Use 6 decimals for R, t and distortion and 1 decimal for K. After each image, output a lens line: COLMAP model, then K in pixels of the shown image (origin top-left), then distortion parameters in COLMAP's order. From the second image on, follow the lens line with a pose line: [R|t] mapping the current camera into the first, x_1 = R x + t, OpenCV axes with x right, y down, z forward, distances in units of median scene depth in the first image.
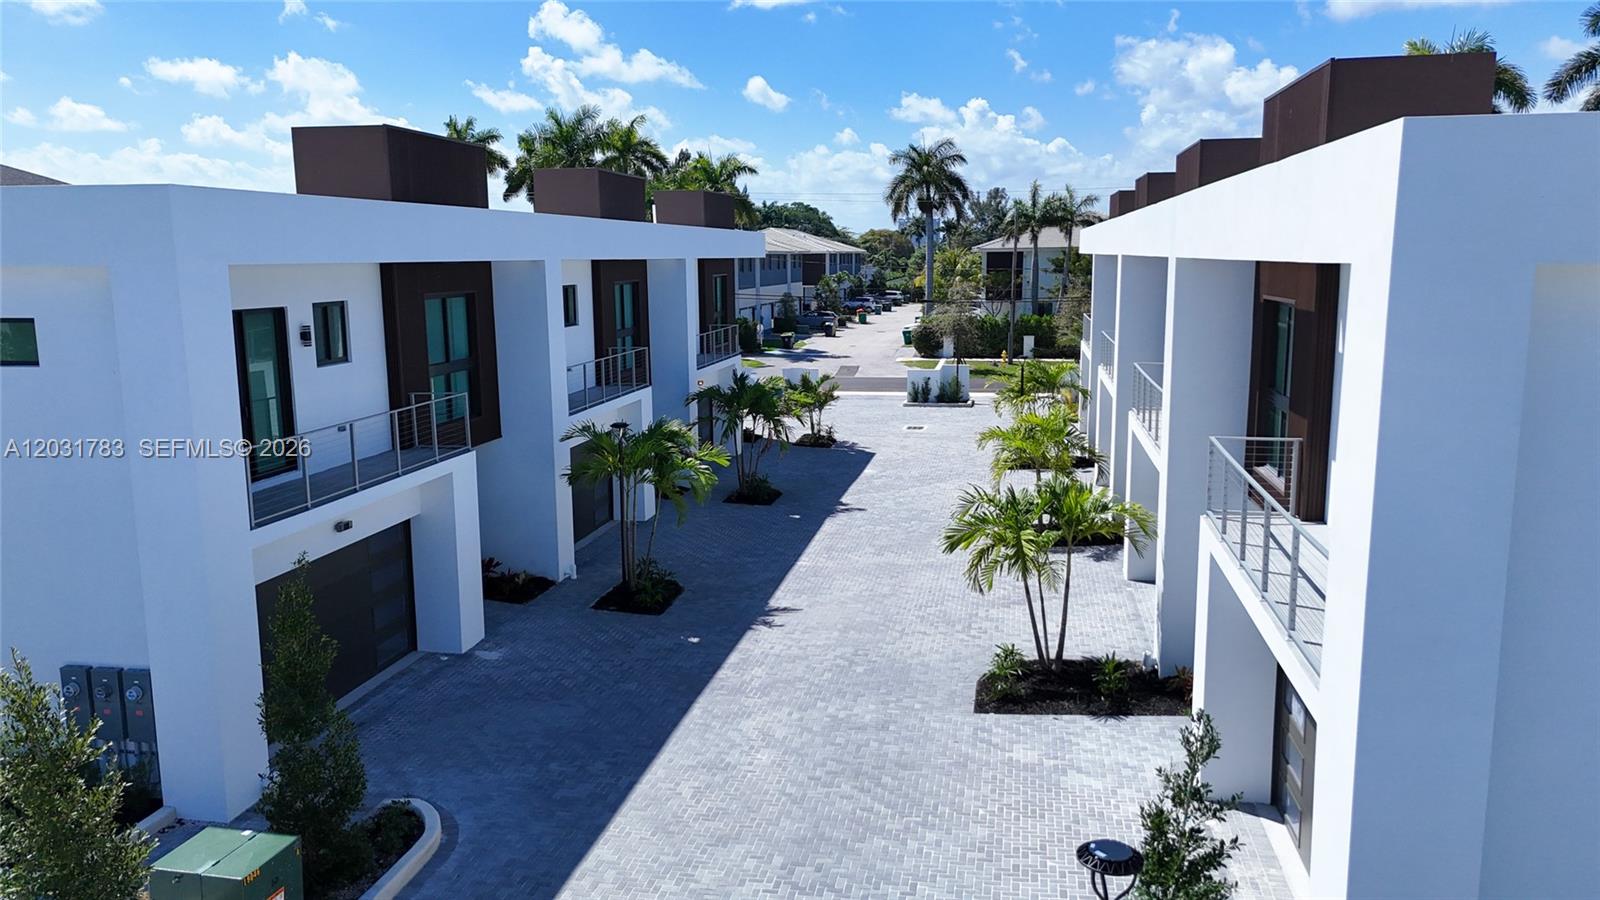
lens RADIAL K [[1180.4, 0, 804.0], [0, 1180.4, 448.2], [0, 0, 1]] dist [0.028260, -0.004116]
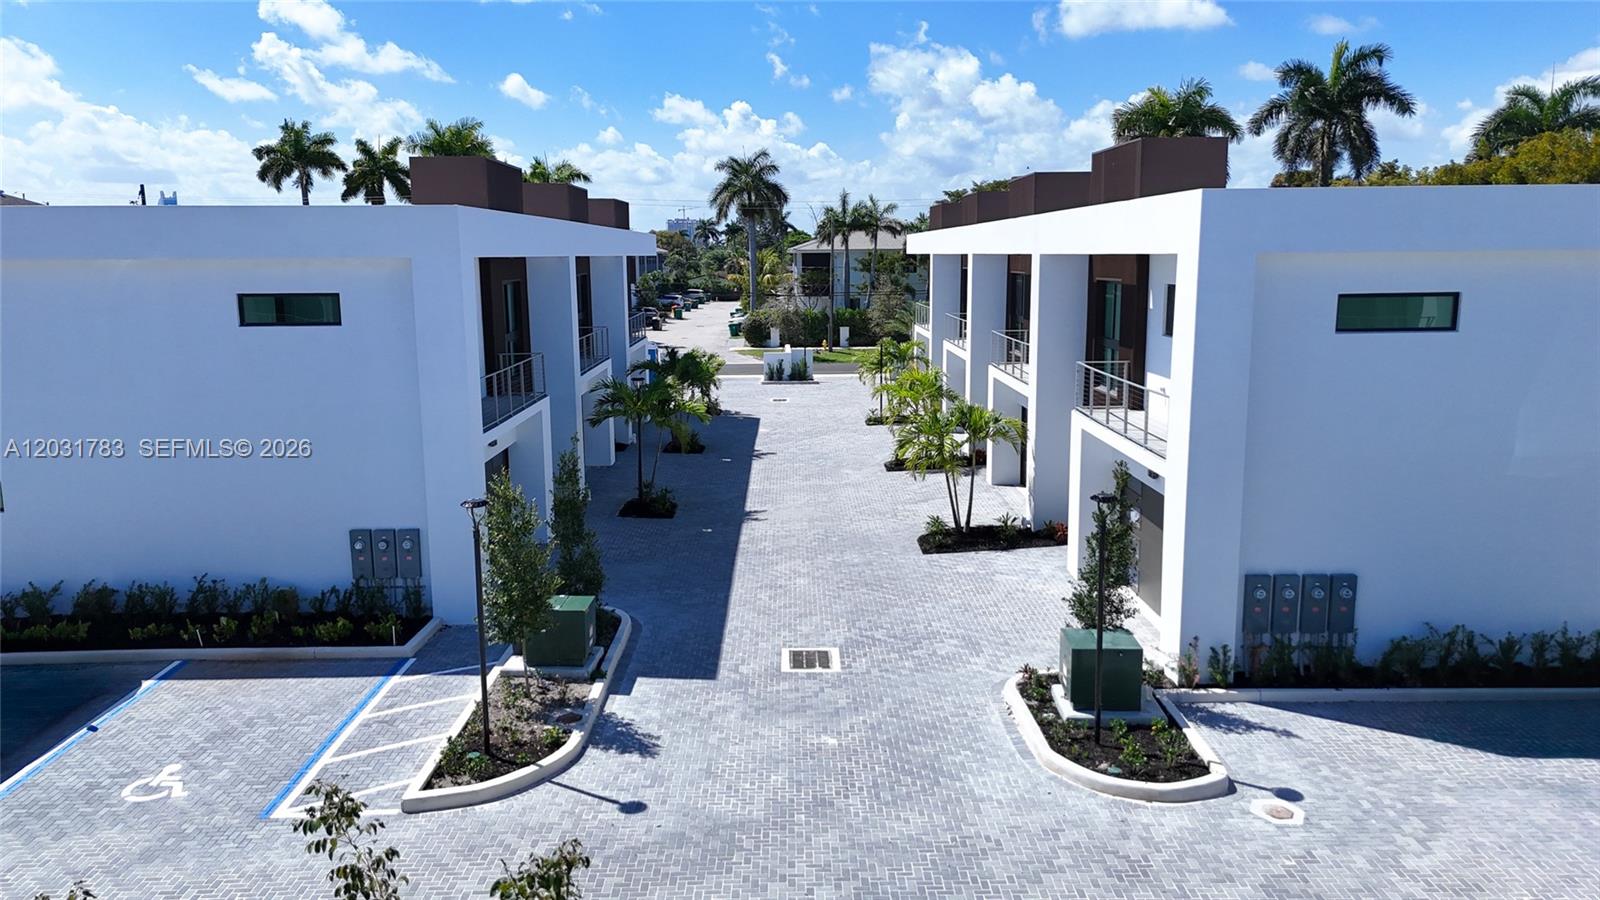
lens RADIAL K [[1180.4, 0, 804.0], [0, 1180.4, 448.2], [0, 0, 1]] dist [0.028260, -0.004116]
pose [[0.981232, -0.029081, 0.190626, -0.067587], [0.029324, 0.999569, 0.001544, 0.018663], [-0.190589, 0.004075, 0.981661, -0.106696]]
